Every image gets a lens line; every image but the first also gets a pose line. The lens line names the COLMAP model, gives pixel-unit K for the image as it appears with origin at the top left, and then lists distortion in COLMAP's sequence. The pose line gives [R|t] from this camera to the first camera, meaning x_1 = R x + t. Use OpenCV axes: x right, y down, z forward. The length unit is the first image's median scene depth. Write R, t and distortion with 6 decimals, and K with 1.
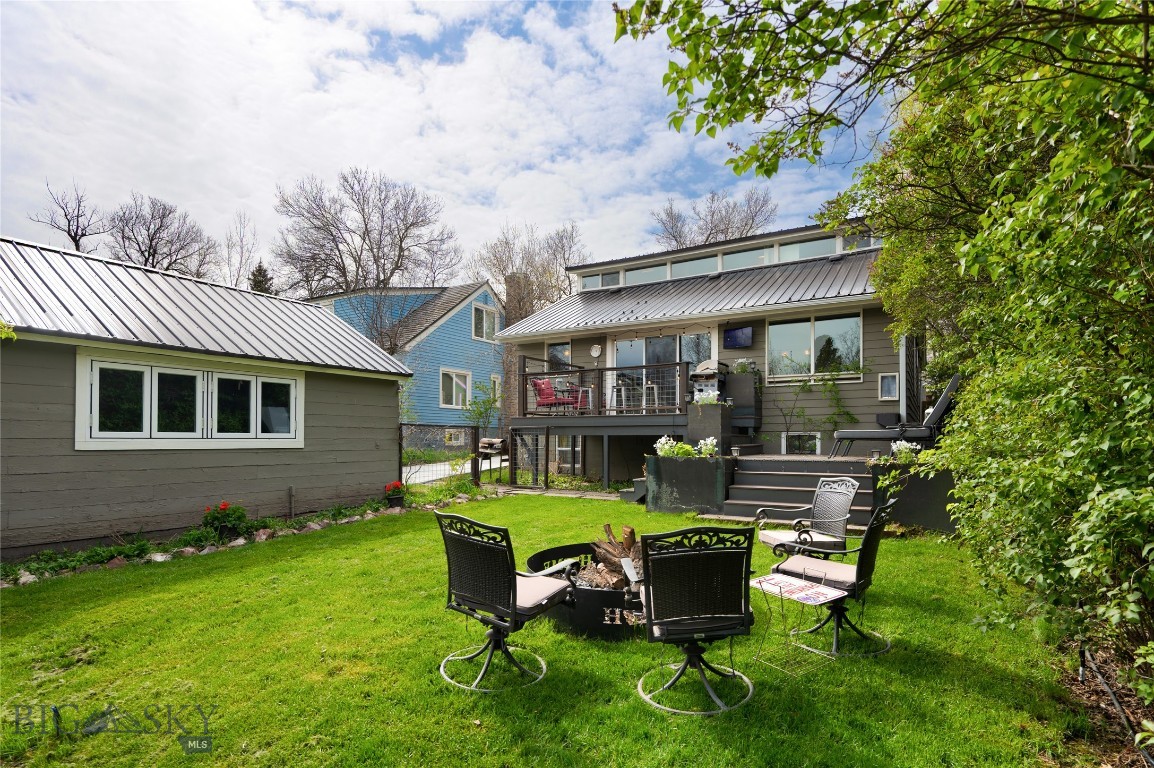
lens RADIAL K [[578.2, 0, 589.1], [0, 578.2, 420.8], [0, 0, 1]] dist [-0.005096, 0.000773]
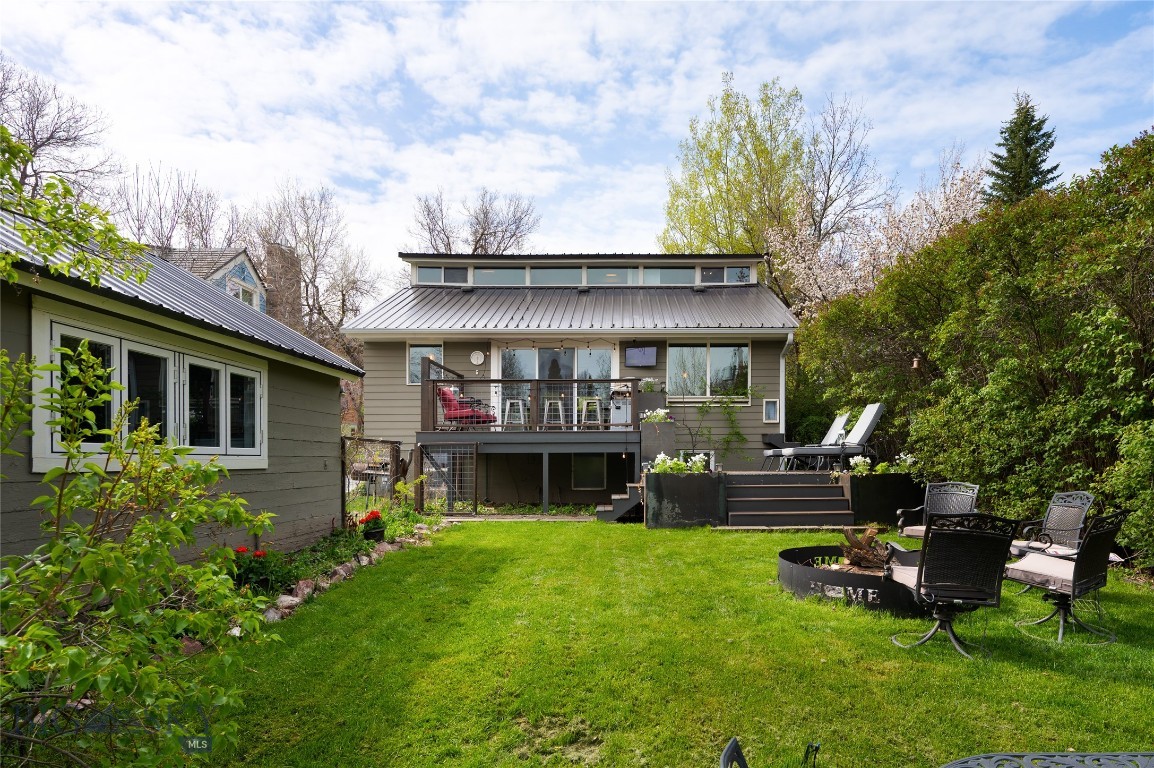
lens RADIAL K [[634.4, 0, 631.6], [0, 634.4, 452.0], [0, 0, 1]] dist [-0.005565, -0.003109]
pose [[0.848916, 0.000589, 0.528527, -0.371326], [-0.009572, 0.999853, 0.014259, 0.007736], [-0.528441, -0.017164, 0.848797, 0.070587]]
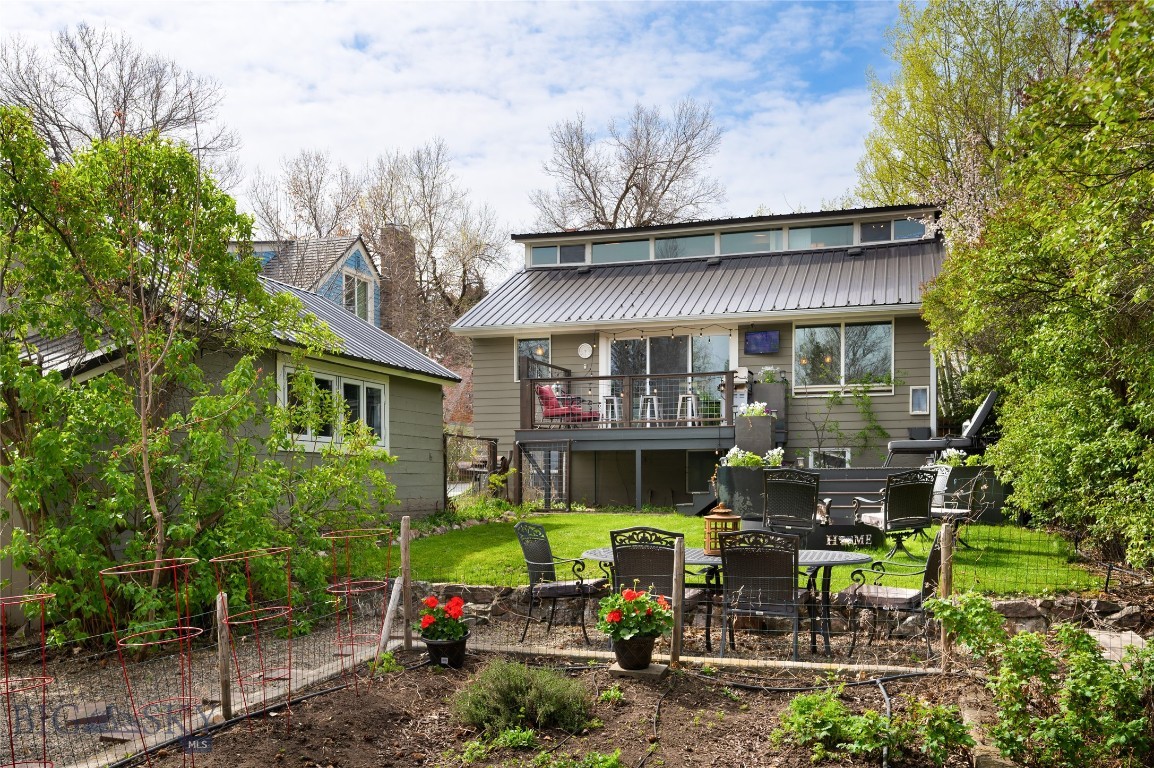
lens RADIAL K [[1024.9, 0, 589.5], [0, 1024.9, 479.0], [0, 0, 1]] dist [-0.015820, 0.000628]
pose [[0.971446, -0.004138, 0.237224, -0.405765], [-0.002076, 0.999661, 0.025939, 0.028034], [-0.237251, -0.025691, 0.971109, -0.509094]]
